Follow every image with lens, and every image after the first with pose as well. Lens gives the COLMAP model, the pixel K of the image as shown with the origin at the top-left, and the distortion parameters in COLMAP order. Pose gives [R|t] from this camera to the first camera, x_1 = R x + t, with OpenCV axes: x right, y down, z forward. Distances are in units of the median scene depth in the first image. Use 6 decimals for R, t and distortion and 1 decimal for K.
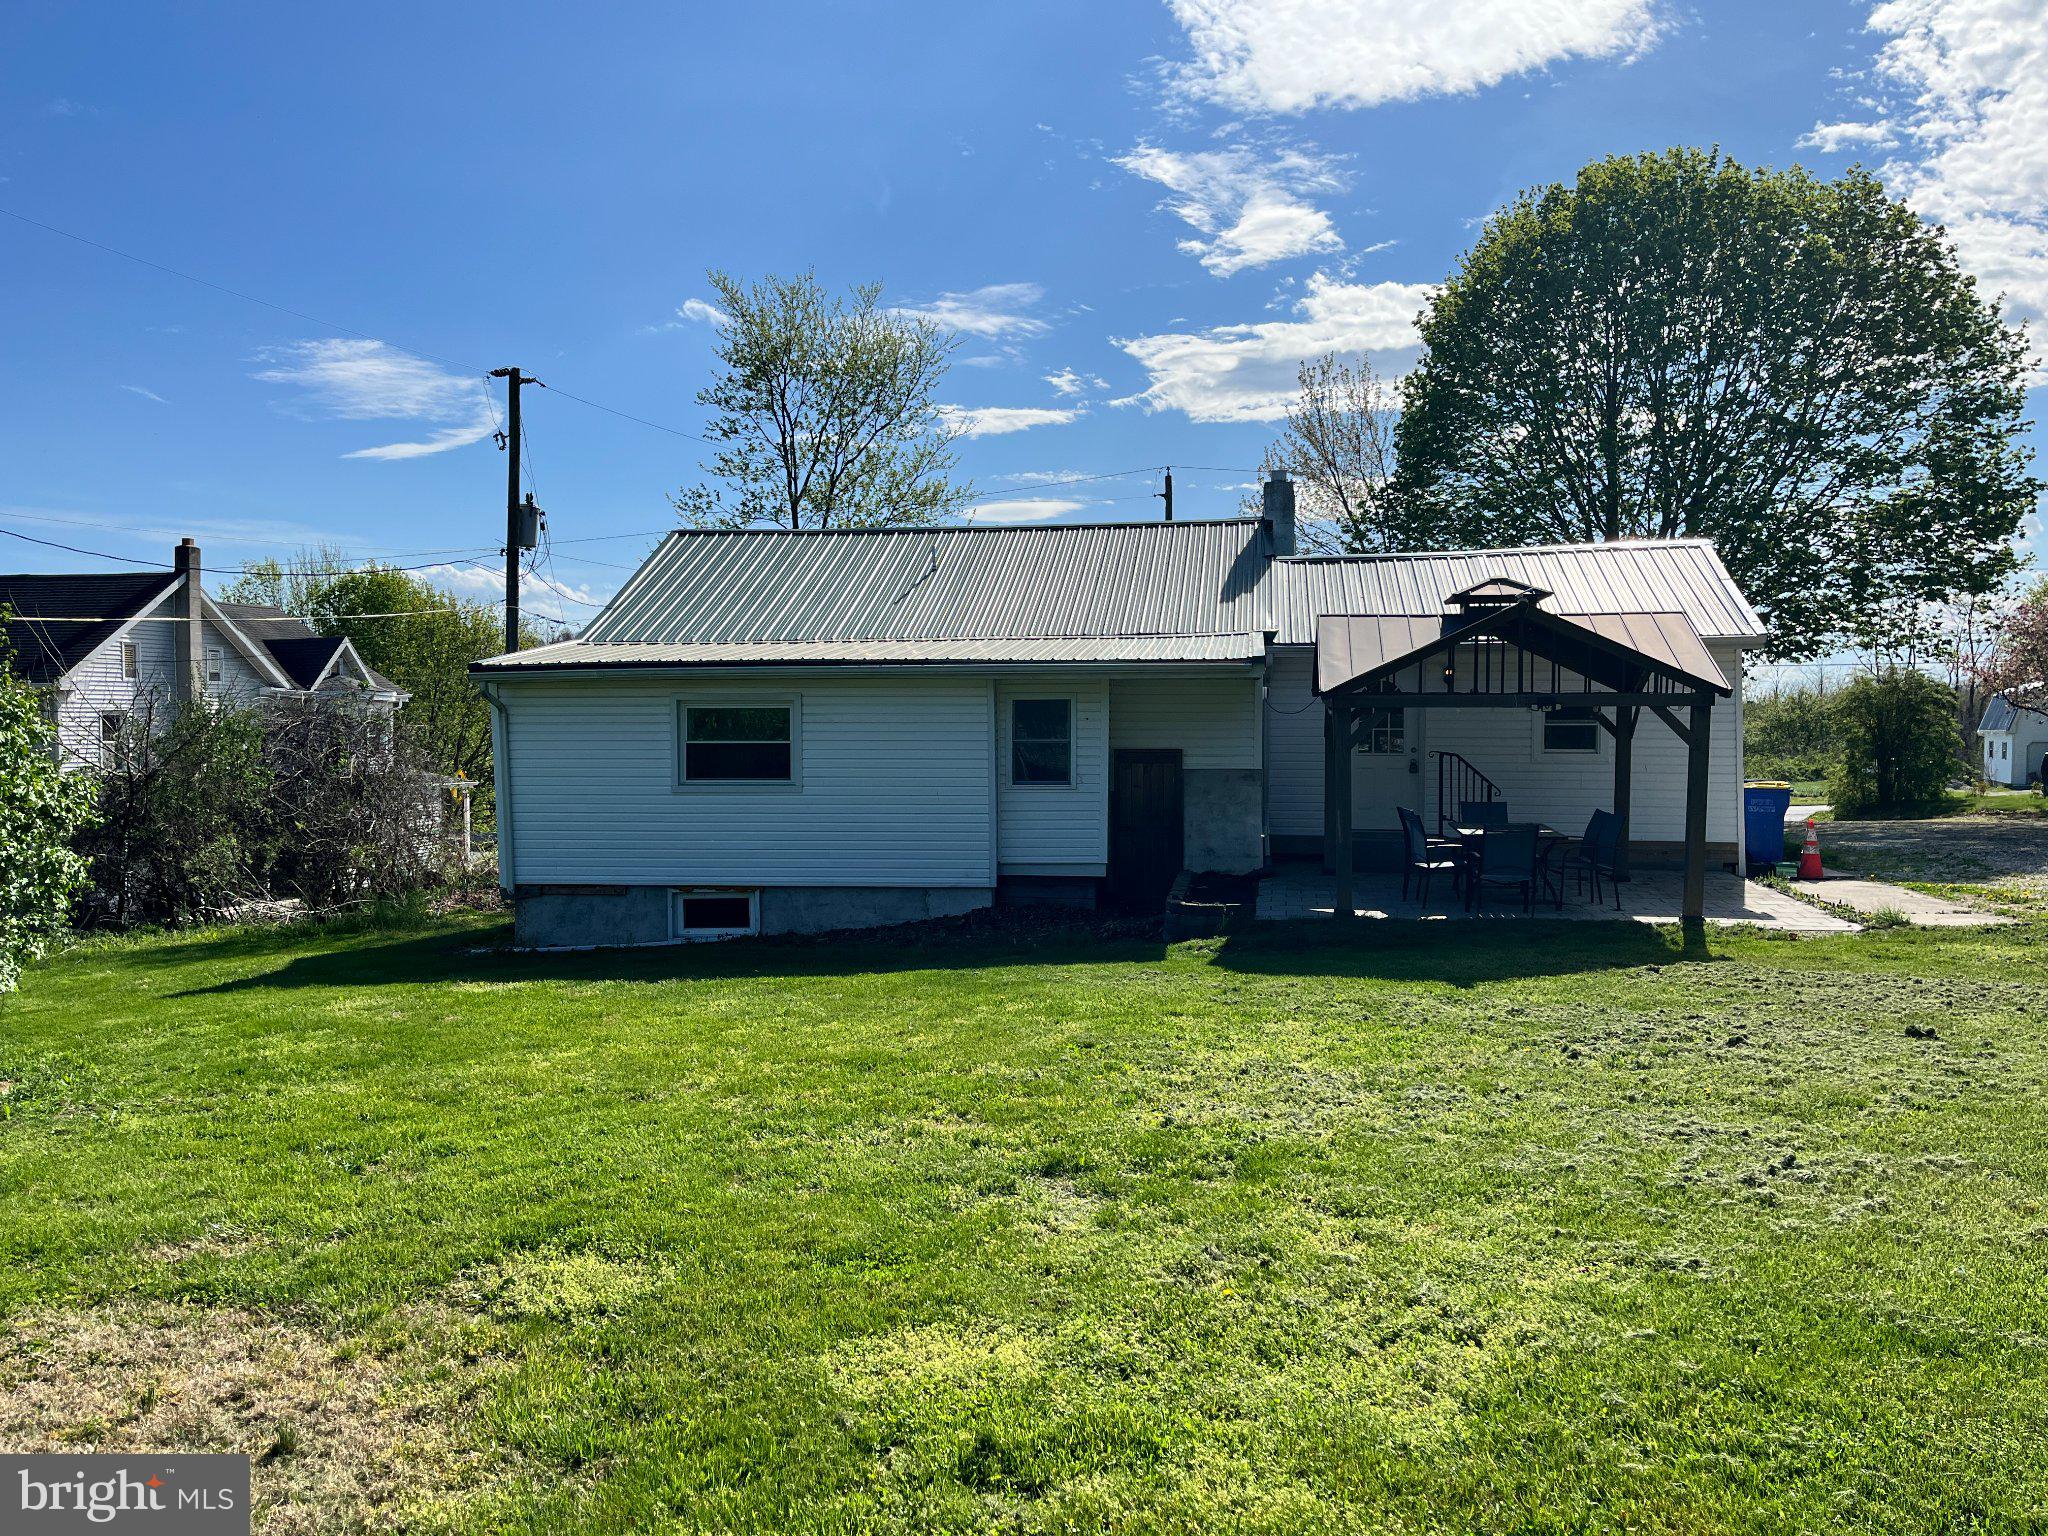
lens RADIAL K [[1594.5, 0, 1034.1], [0, 1594.5, 771.0], [0, 0, 1]] dist [0.053722, -0.093202]
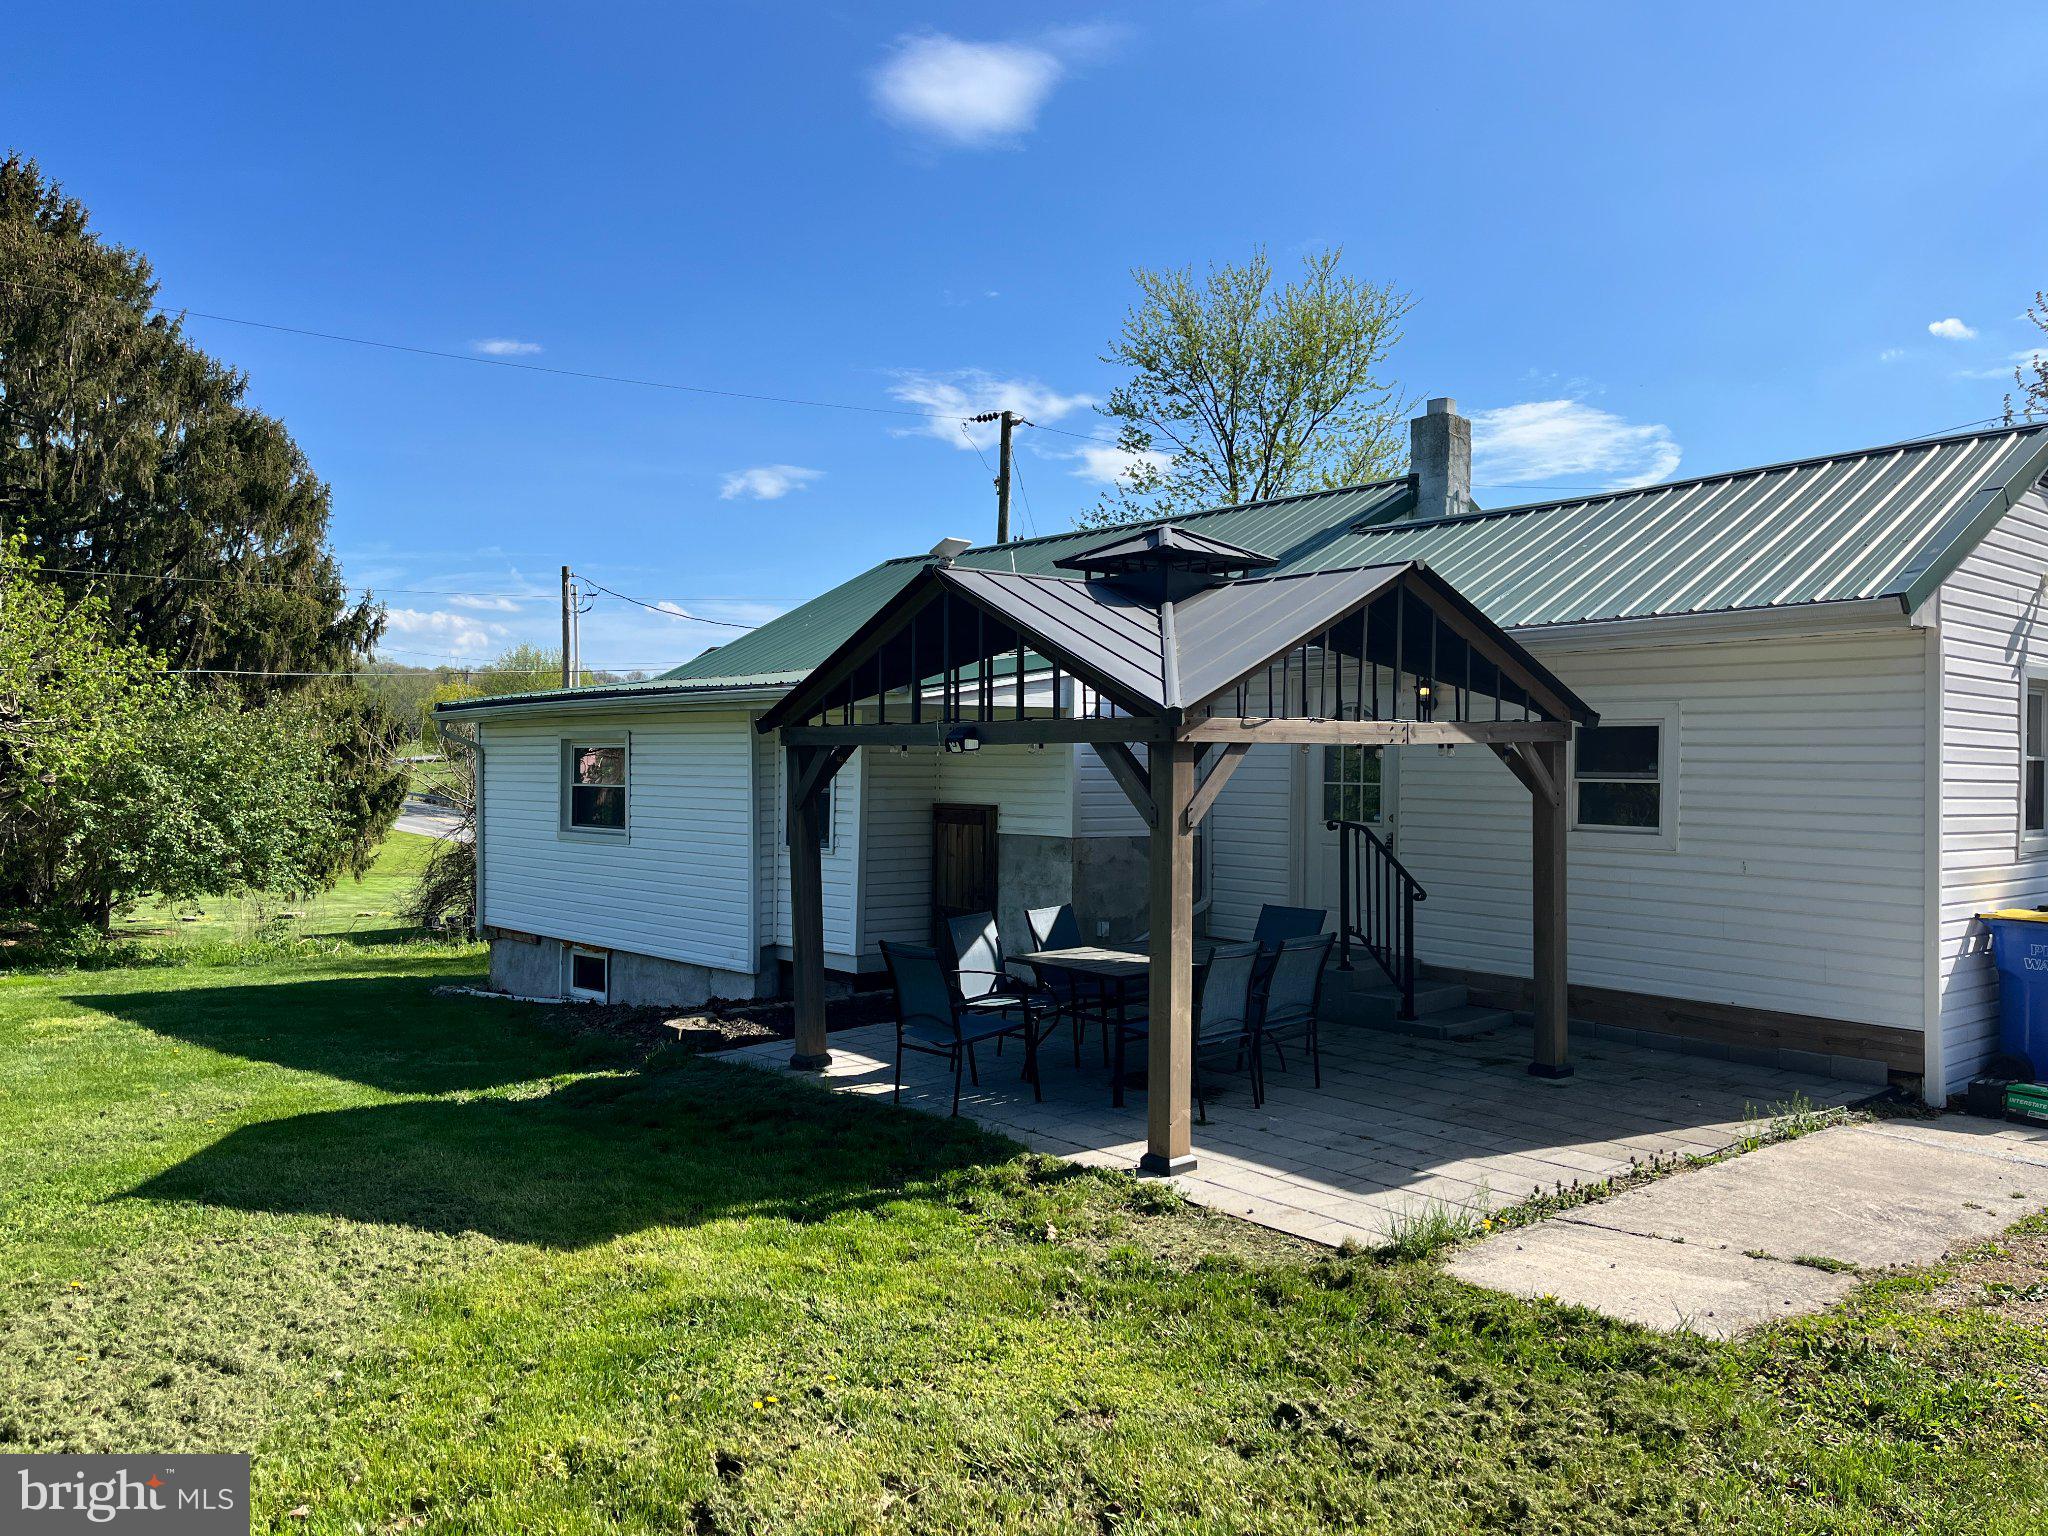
lens RADIAL K [[1594.5, 0, 1034.1], [0, 1594.5, 771.0], [0, 0, 1]] dist [0.053722, -0.093202]
pose [[0.737785, 0.010451, -0.674955, 0.589719], [-0.032919, 0.999248, -0.020510, -0.015306], [0.674233, 0.037351, 0.737574, 0.481017]]
